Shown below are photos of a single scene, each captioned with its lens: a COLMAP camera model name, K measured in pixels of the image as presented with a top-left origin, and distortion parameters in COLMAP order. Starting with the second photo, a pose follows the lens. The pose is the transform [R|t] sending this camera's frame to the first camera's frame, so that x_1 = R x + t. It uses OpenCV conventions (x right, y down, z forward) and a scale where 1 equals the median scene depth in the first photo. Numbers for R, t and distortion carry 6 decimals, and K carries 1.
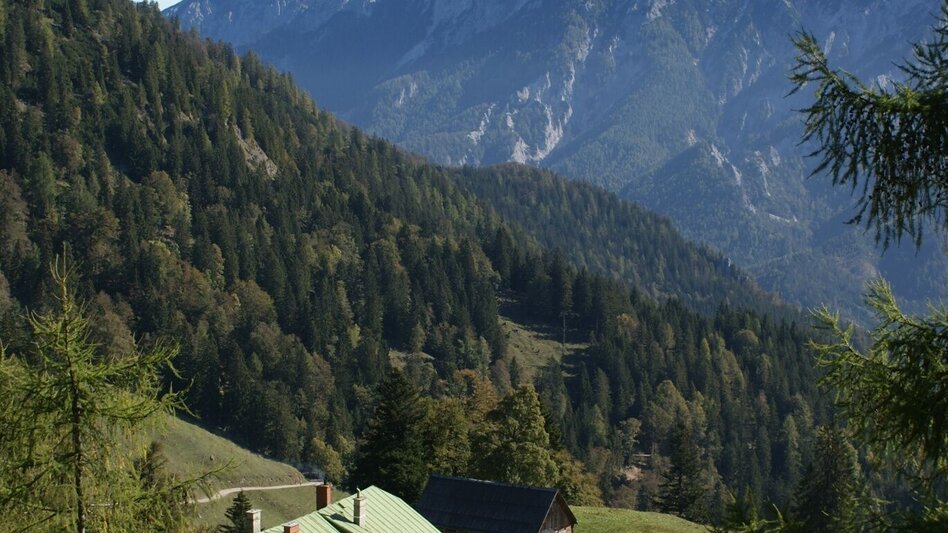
lens RADIAL K [[2173.2, 0, 473.5], [0, 2173.2, 266.3], [0, 0, 1]] dist [-0.074626, 0.000000]
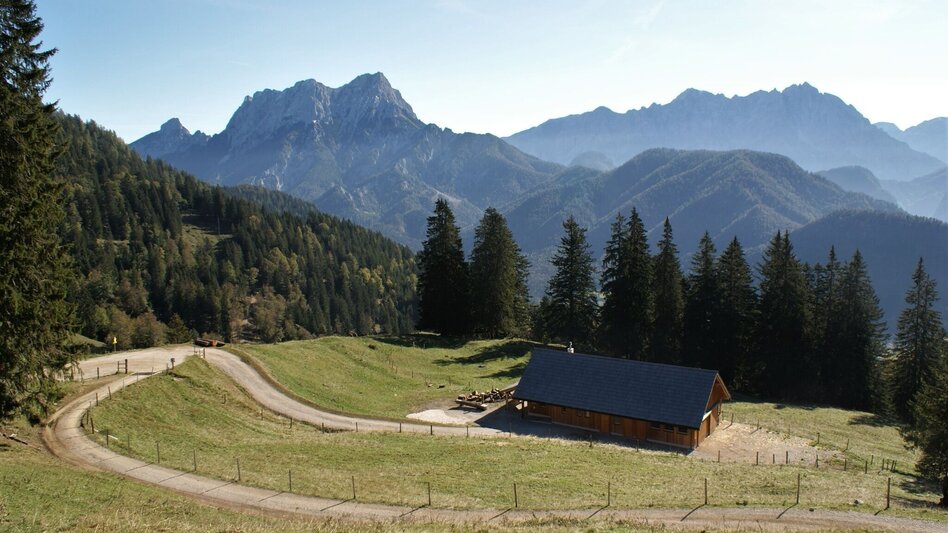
lens RADIAL K [[2173.2, 0, 474.2], [0, 2173.2, 266.5], [0, 0, 1]] dist [-0.074626, 0.000000]
pose [[0.966046, -0.084200, 0.244265, -0.209970], [0.058519, 0.992145, 0.110562, -0.132158], [-0.251656, -0.092514, 0.963385, -0.861983]]
